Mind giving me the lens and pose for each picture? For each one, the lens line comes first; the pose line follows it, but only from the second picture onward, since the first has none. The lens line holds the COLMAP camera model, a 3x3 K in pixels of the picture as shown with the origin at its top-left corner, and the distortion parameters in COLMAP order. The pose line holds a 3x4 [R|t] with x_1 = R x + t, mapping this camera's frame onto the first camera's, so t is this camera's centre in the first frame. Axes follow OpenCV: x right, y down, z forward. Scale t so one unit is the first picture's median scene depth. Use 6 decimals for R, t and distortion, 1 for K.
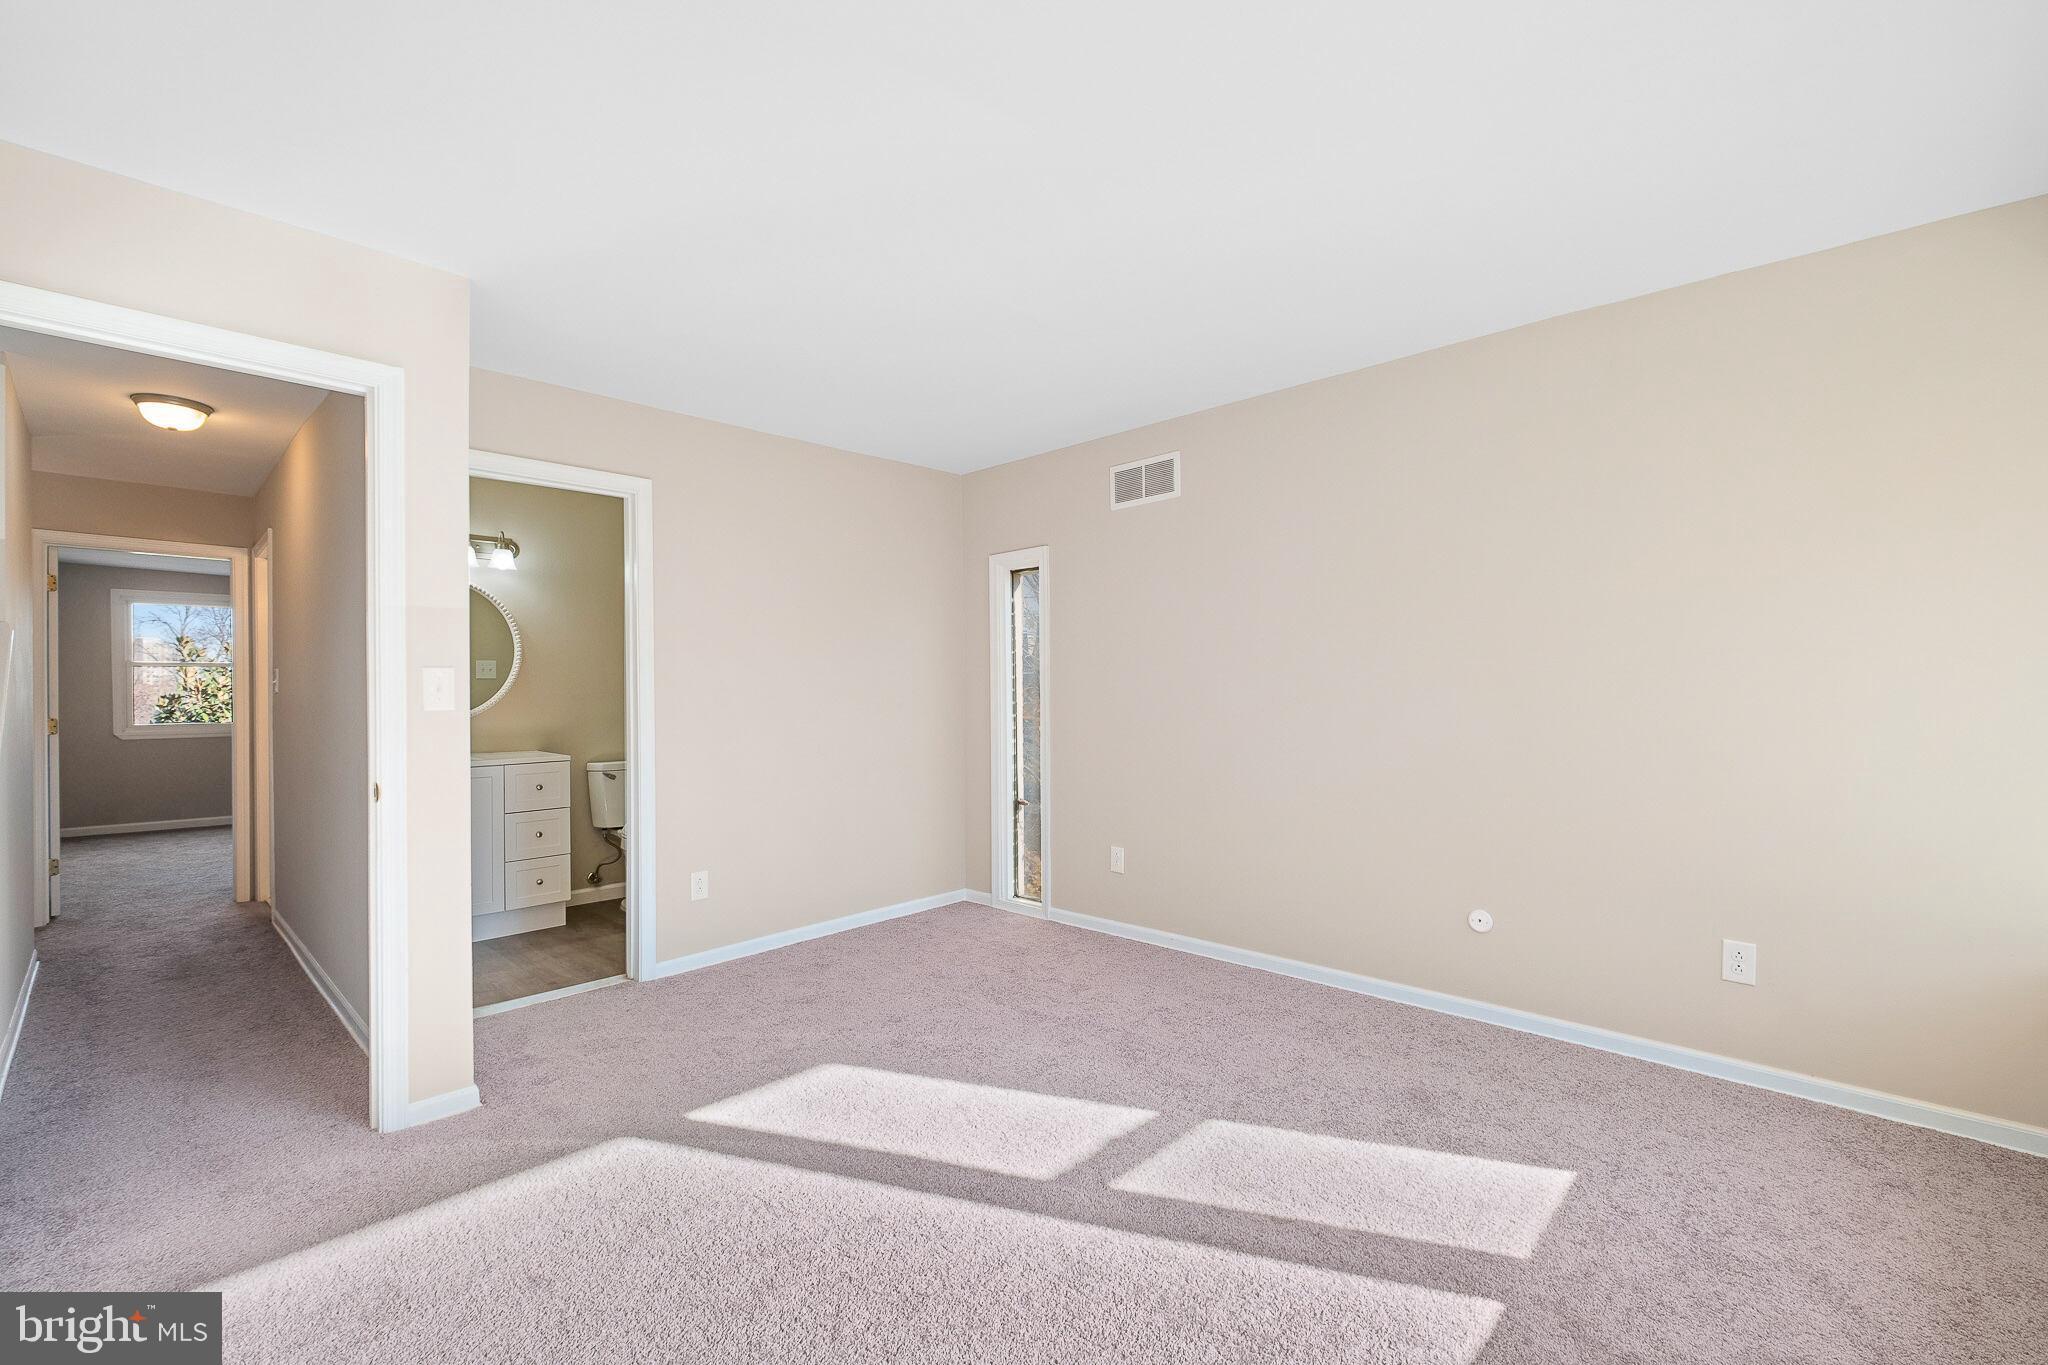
lens RADIAL K [[882.6, 0, 1031.4], [0, 882.6, 679.2], [0, 0, 1]] dist [0.000399, -0.000284]
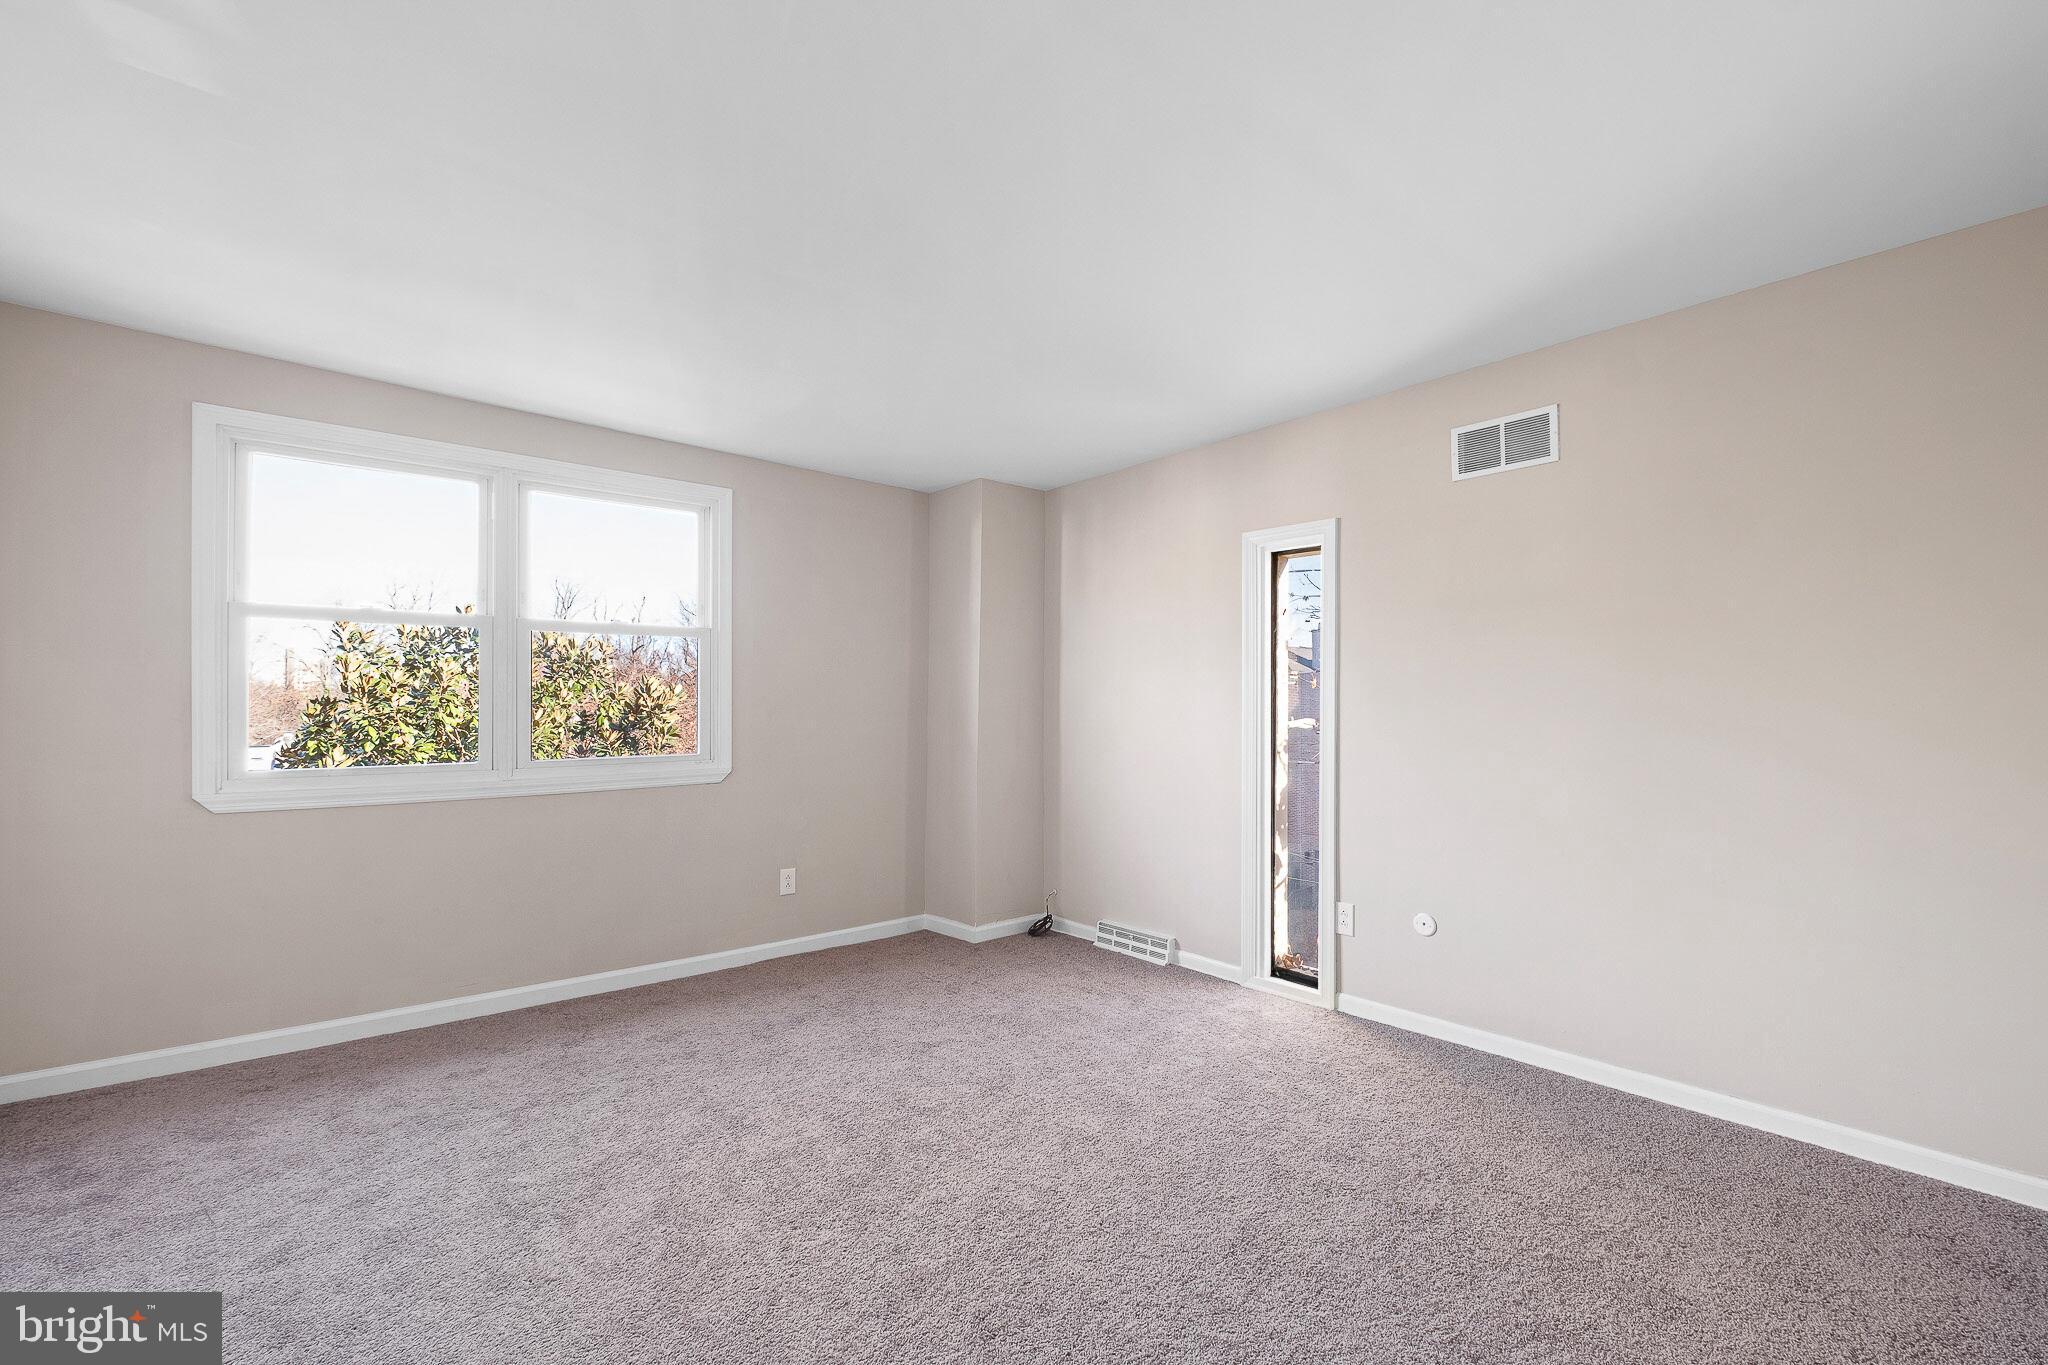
lens RADIAL K [[882.6, 0, 1024.0], [0, 882.6, 698.4], [0, 0, 1]] dist [0.000399, -0.000284]
pose [[0.994917, 0.018612, -0.098966, -0.367898], [-0.019219, 0.999802, -0.005183, 0.010926], [0.098850, 0.007059, 0.995077, 0.373679]]
